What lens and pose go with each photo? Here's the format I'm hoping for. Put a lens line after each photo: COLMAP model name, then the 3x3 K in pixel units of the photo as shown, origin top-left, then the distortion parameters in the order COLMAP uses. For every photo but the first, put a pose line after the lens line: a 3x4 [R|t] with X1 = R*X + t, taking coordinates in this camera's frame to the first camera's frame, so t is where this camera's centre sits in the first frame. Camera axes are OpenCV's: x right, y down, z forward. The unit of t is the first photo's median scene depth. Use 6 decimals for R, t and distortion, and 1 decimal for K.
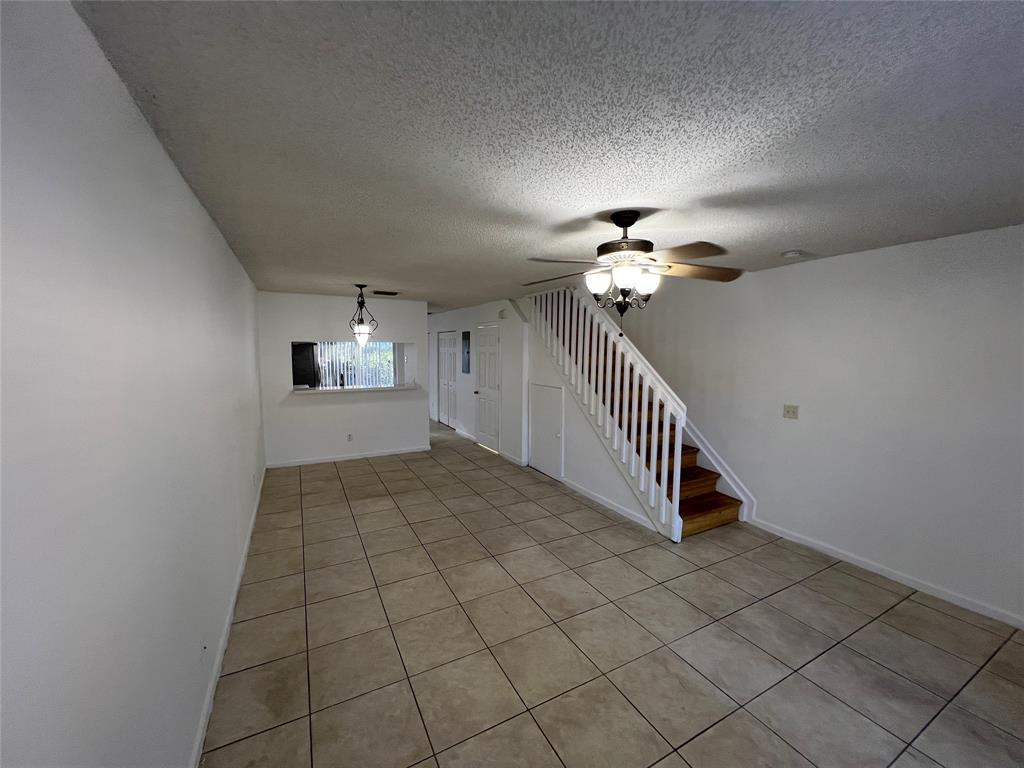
lens RADIAL K [[410.1, 0, 512.2], [0, 410.1, 383.5], [0, 0, 1]] dist [-0.000645, 0.000559]
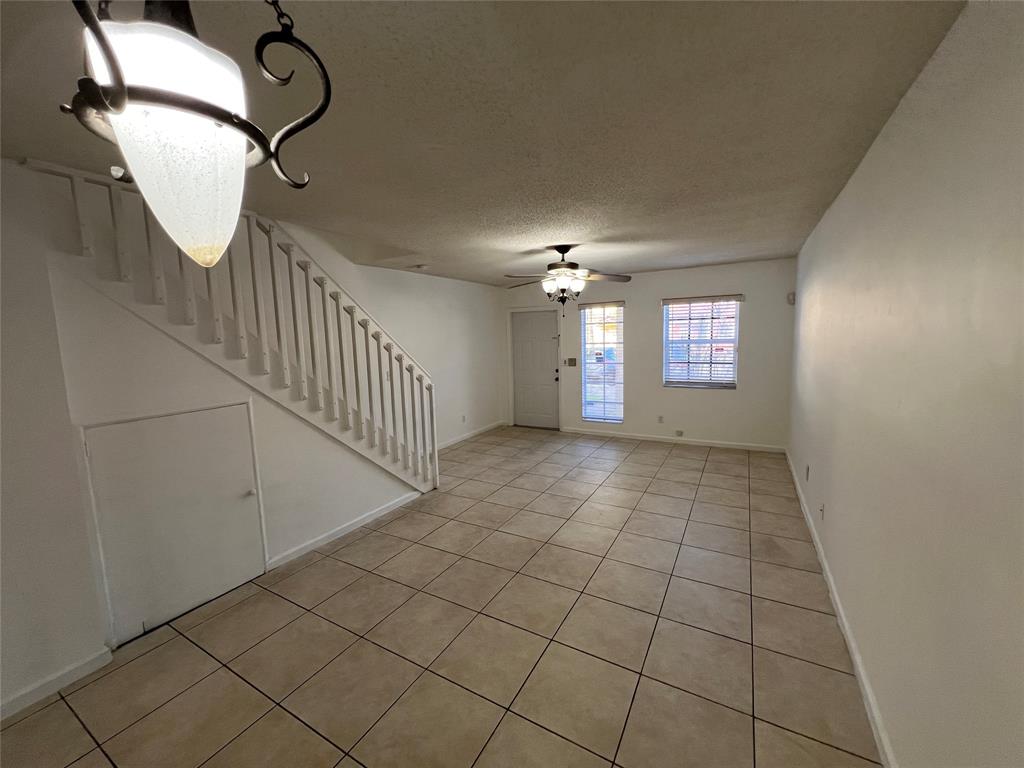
lens RADIAL K [[410.1, 0, 511.2], [0, 410.1, 382.4], [0, 0, 1]] dist [-0.000645, 0.000559]
pose [[-0.536974, -0.084765, 0.839329, -0.561562], [0.097180, 0.982100, 0.161356, -0.074277], [-0.837983, 0.168210, -0.519125, 1.096542]]
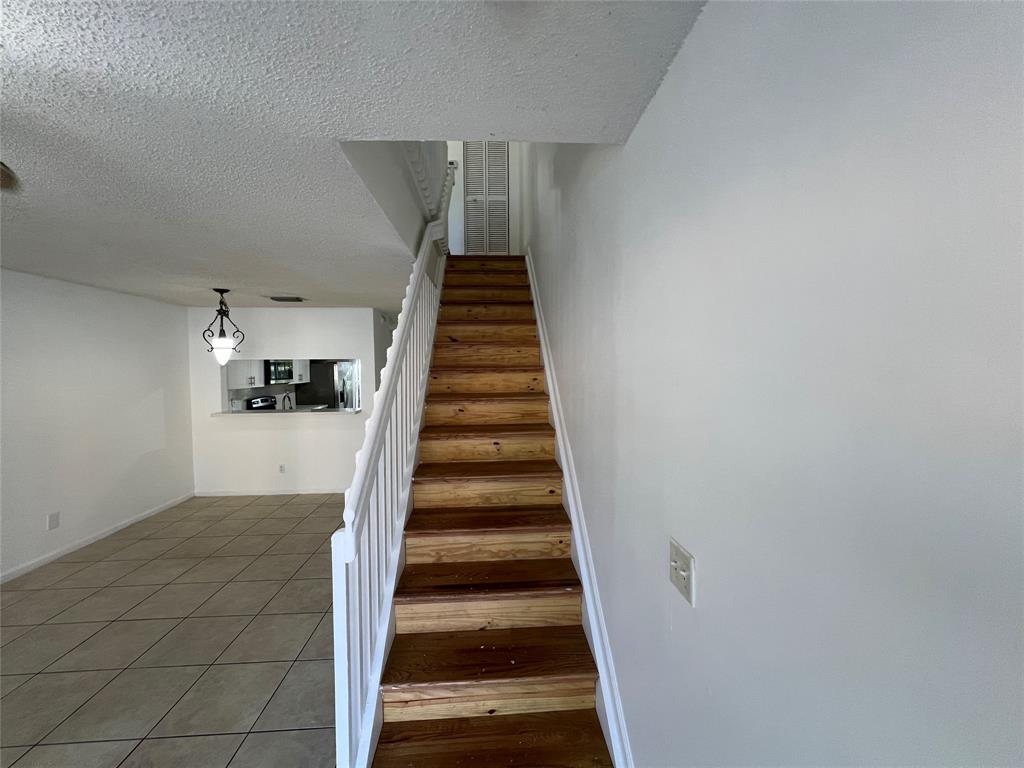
lens RADIAL K [[410.1, 0, 517.3], [0, 410.1, 378.5], [0, 0, 1]] dist [-0.000645, 0.000559]
pose [[0.916551, 0.008424, -0.399829, 0.551355], [-0.031265, 0.998228, -0.050639, -0.041593], [0.398693, 0.058913, 0.915190, 0.533937]]
